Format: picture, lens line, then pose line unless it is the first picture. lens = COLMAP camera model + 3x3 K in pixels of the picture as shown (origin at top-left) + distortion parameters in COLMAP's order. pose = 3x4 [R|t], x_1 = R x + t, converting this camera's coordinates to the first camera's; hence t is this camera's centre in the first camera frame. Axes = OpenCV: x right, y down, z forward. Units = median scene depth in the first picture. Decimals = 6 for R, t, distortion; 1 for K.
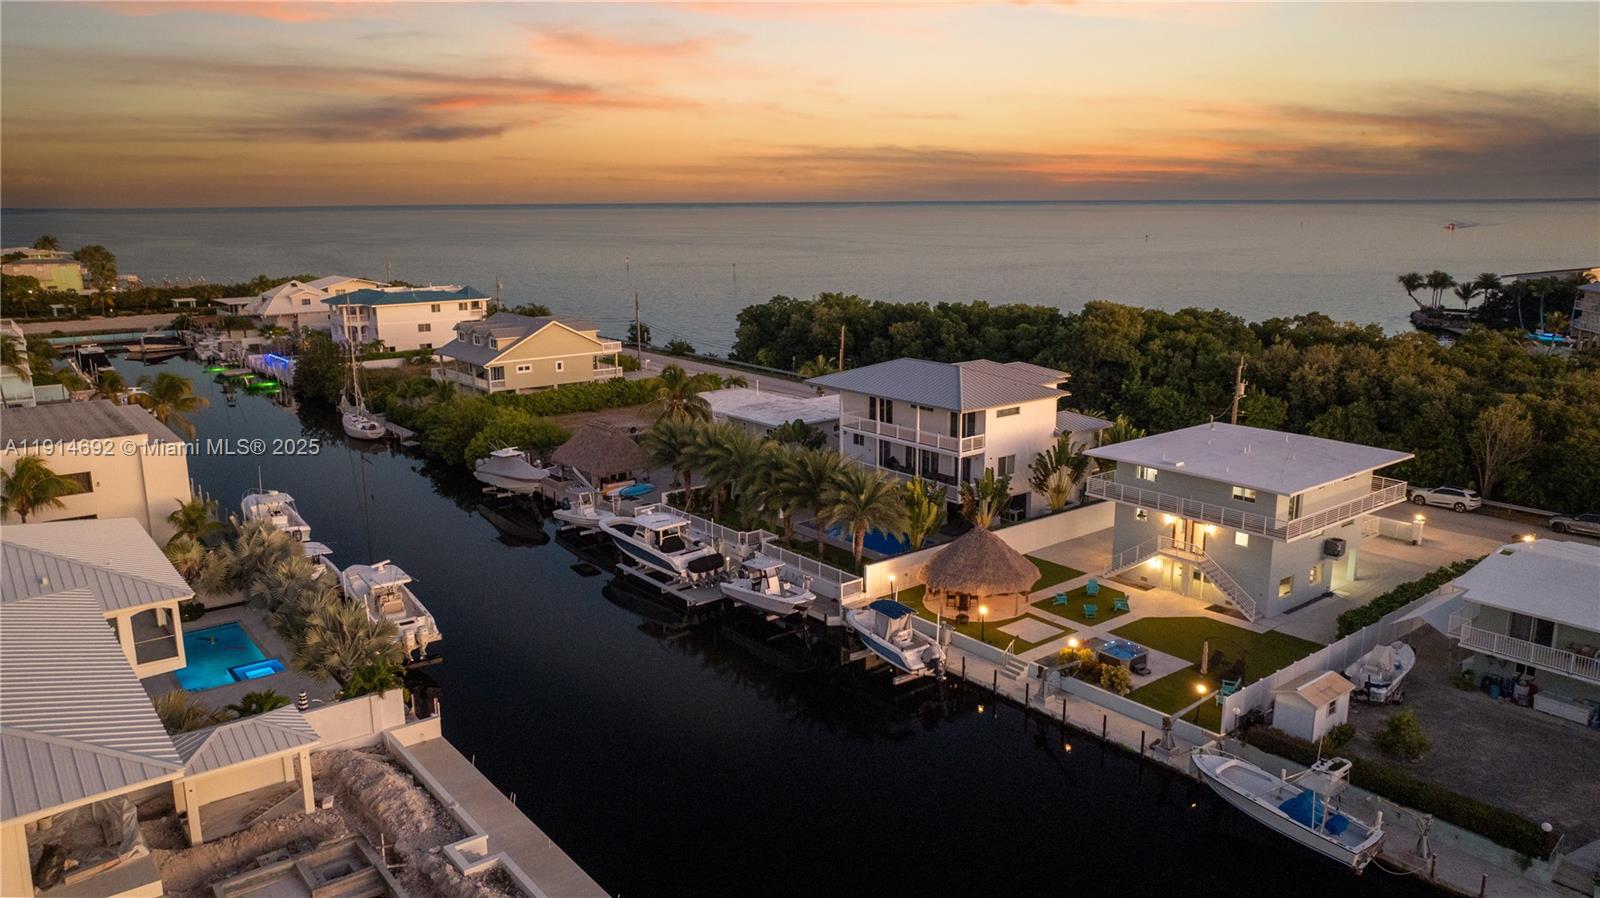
lens RADIAL K [[1142.9, 0, 800.0], [0, 1142.9, 449.0], [0, 0, 1]] dist [-0.011689, 0.000251]
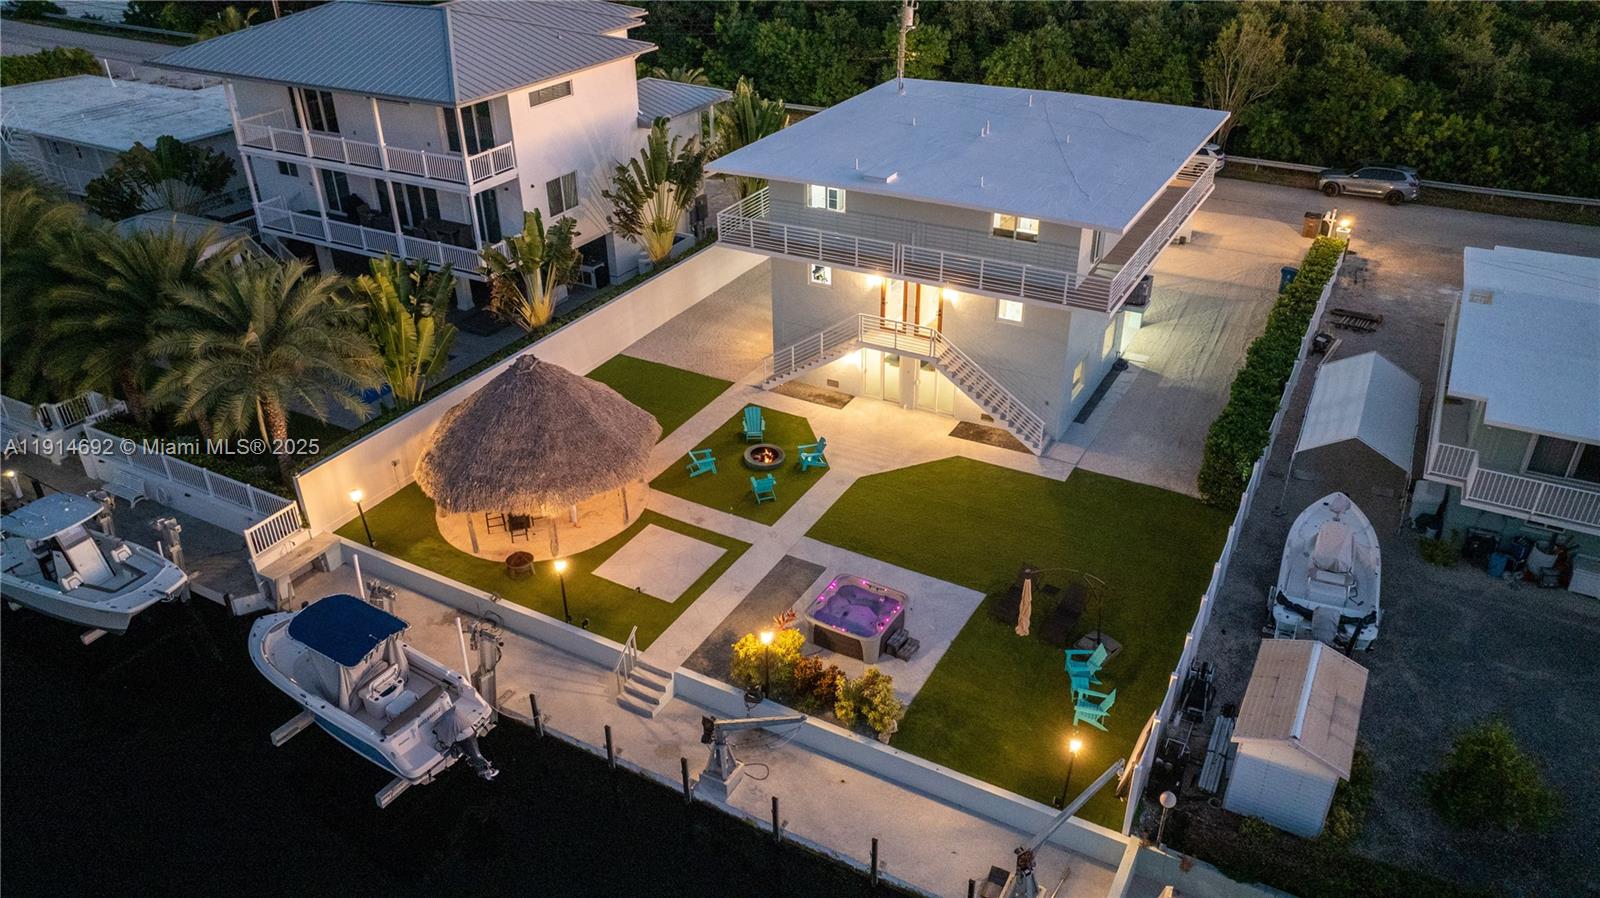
lens RADIAL K [[1126.6, 0, 800.0], [0, 1126.6, 449.0], [0, 0, 1]] dist [-0.010001, -0.000280]
pose [[0.925953, -0.194208, 0.323875, 0.101764], [0.088965, 0.945672, 0.312712, -0.033985], [-0.367010, -0.260744, 0.892926, 0.517145]]
